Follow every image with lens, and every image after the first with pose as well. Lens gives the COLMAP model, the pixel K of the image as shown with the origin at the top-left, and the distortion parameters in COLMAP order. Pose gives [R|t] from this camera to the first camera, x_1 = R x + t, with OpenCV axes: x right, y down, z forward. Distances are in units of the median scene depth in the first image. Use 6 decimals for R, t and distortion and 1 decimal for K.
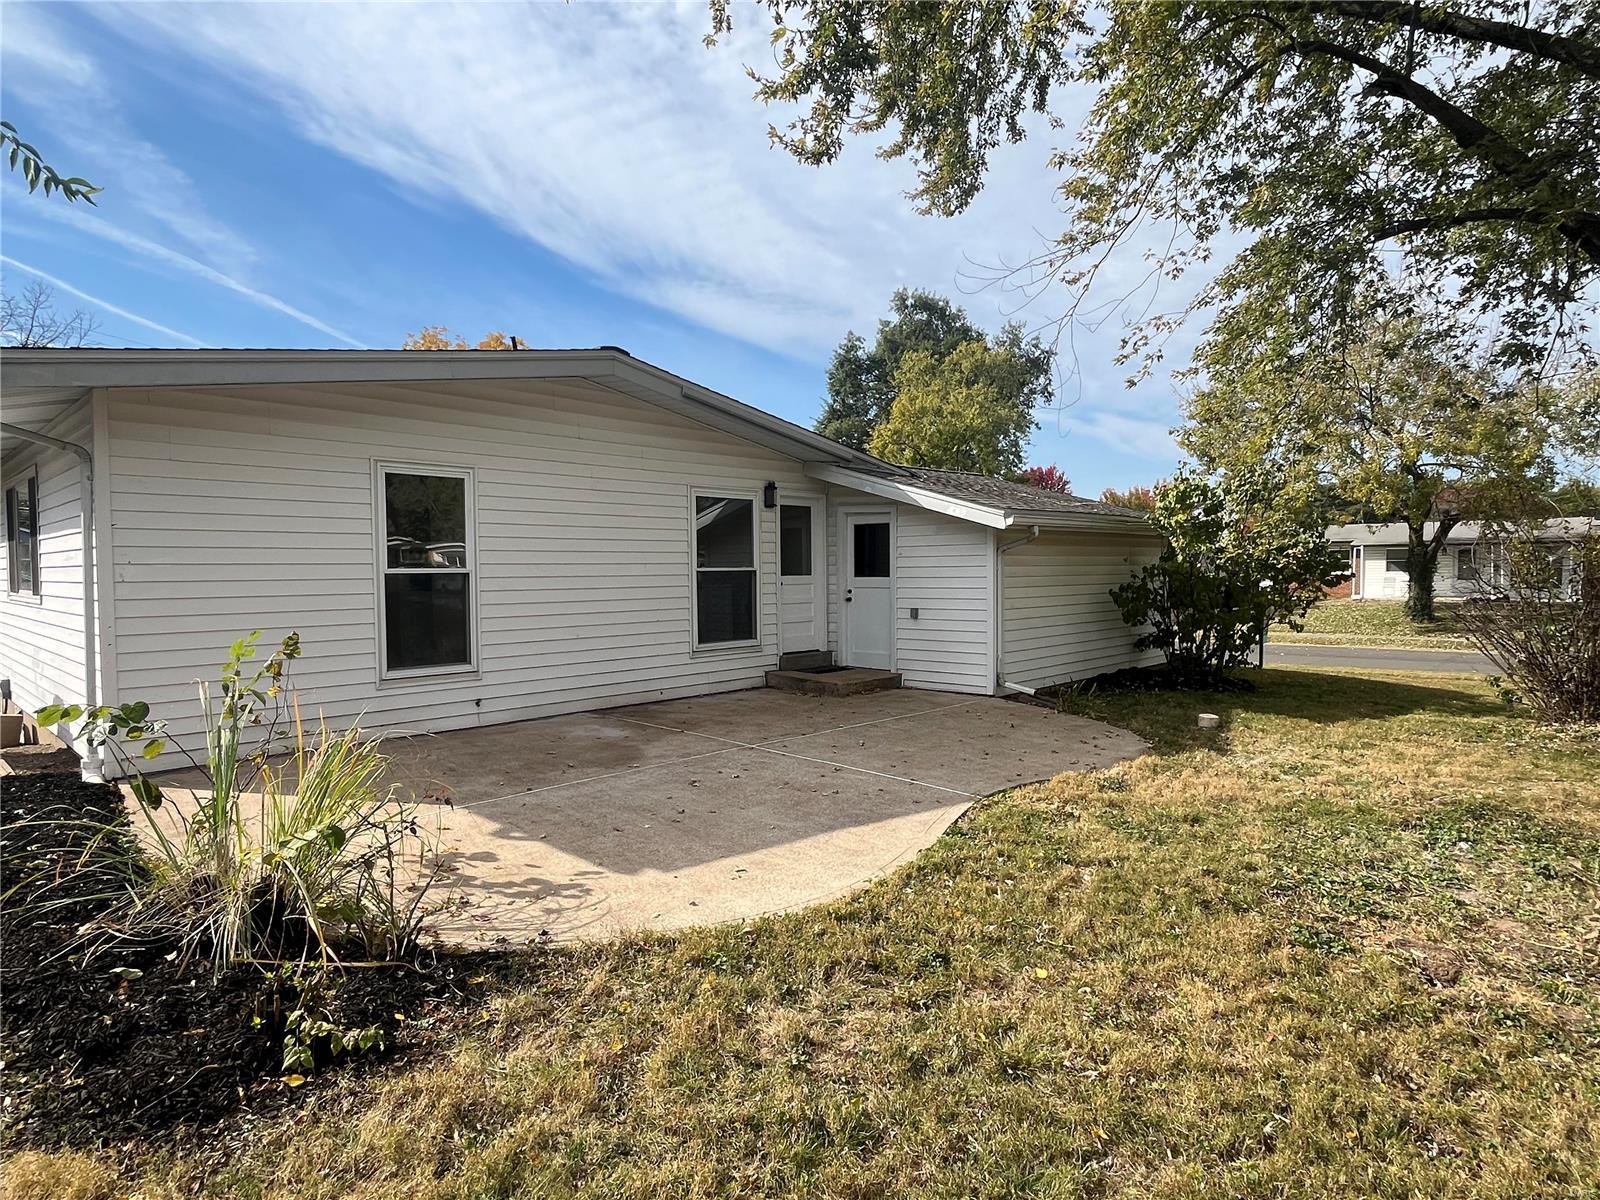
lens RADIAL K [[889.7, 0, 800.0], [0, 889.7, 600.0], [0, 0, 1]] dist [0.006161, -0.001332]
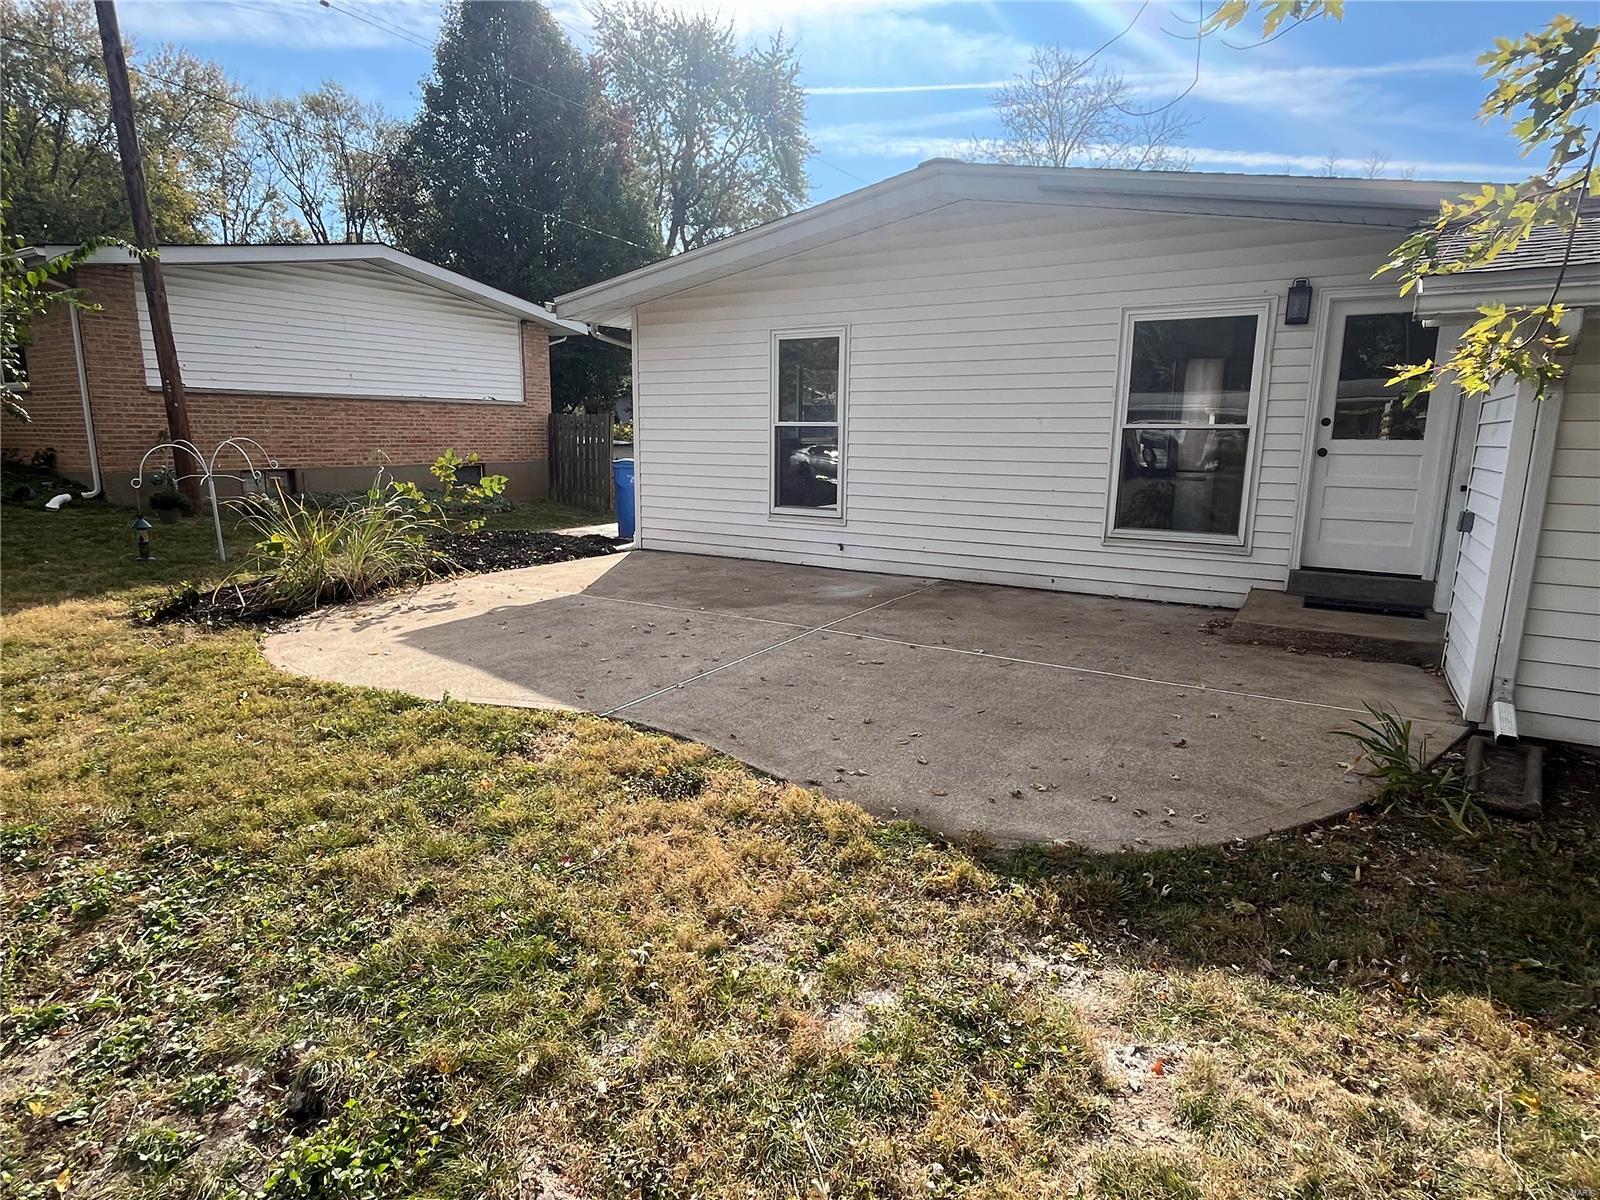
lens RADIAL K [[889.7, 0, 800.0], [0, 889.7, 600.0], [0, 0, 1]] dist [0.006161, -0.001332]
pose [[0.203521, 0.190295, -0.960399, 0.587276], [-0.047199, 0.981696, 0.184513, -0.017239], [0.977932, 0.007778, 0.208777, 0.611175]]
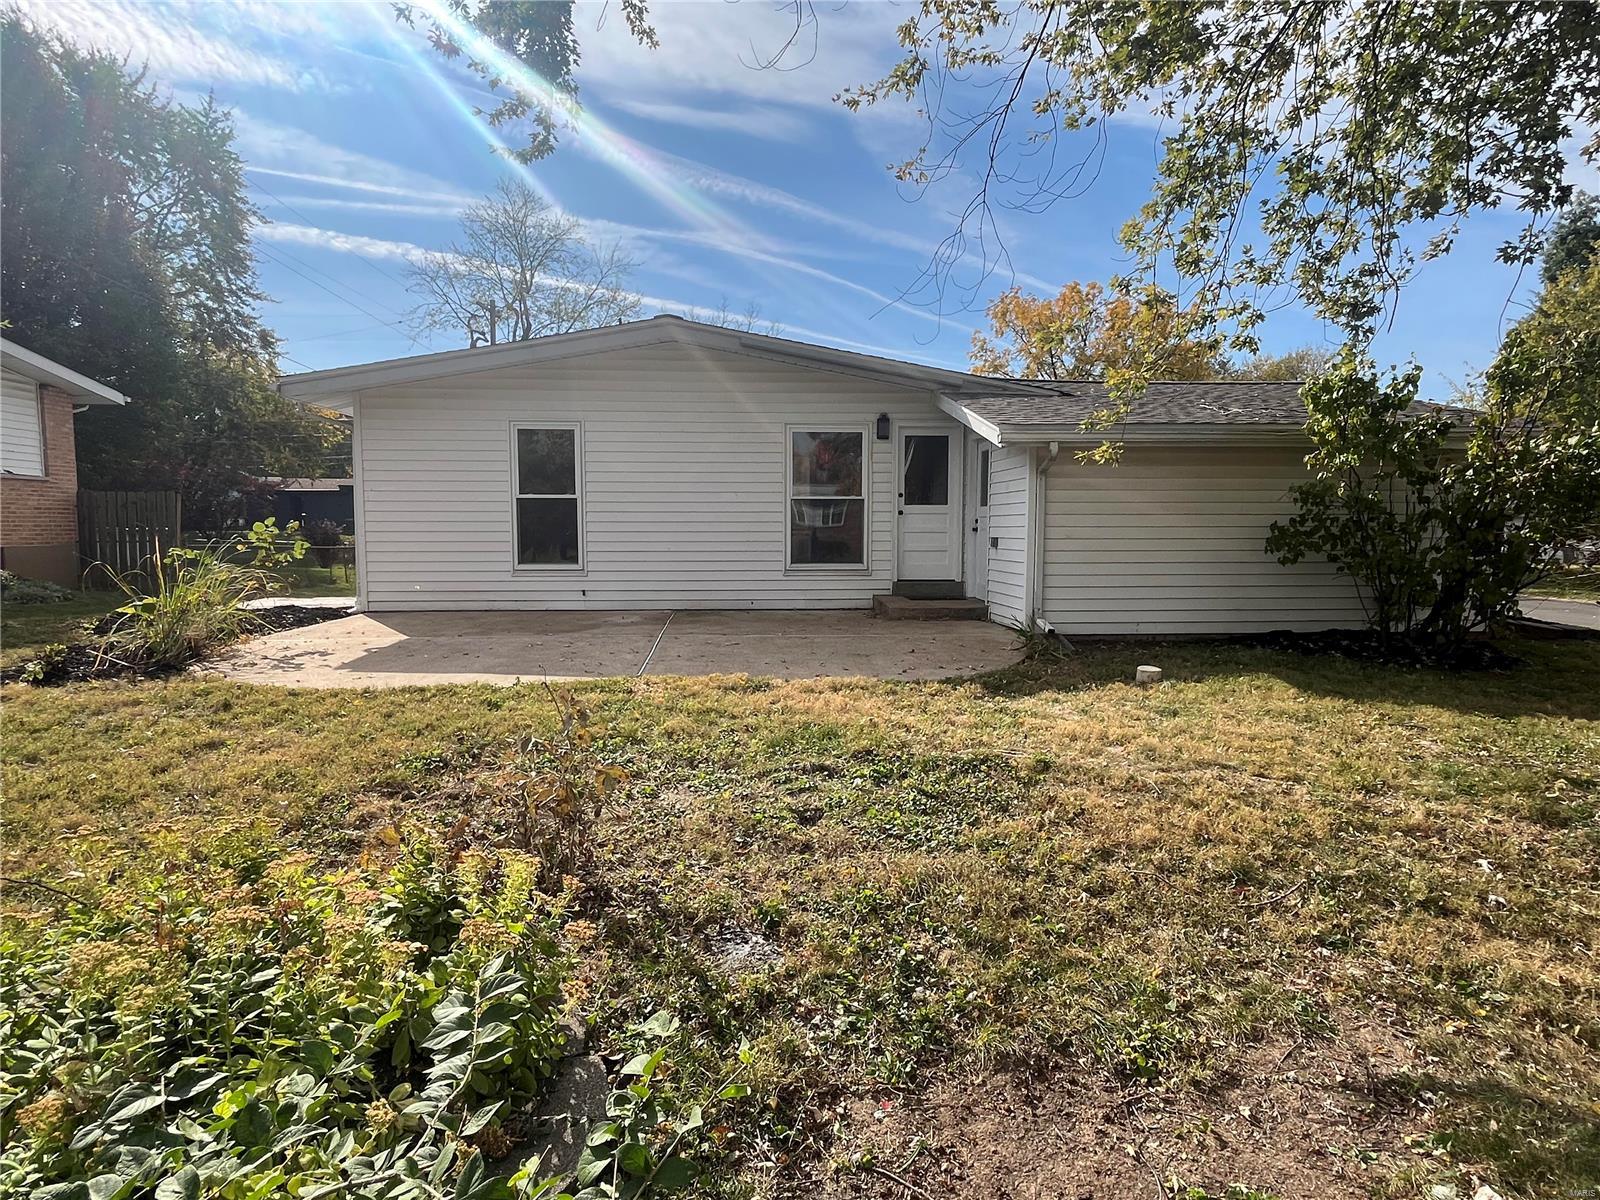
lens RADIAL K [[889.7, 0, 800.0], [0, 889.7, 600.0], [0, 0, 1]] dist [0.006161, -0.001332]
pose [[0.737812, 0.064232, -0.671943, 0.690732], [-0.029828, 0.997592, 0.062608, 0.025502], [0.674347, -0.026150, 0.737952, 0.174383]]
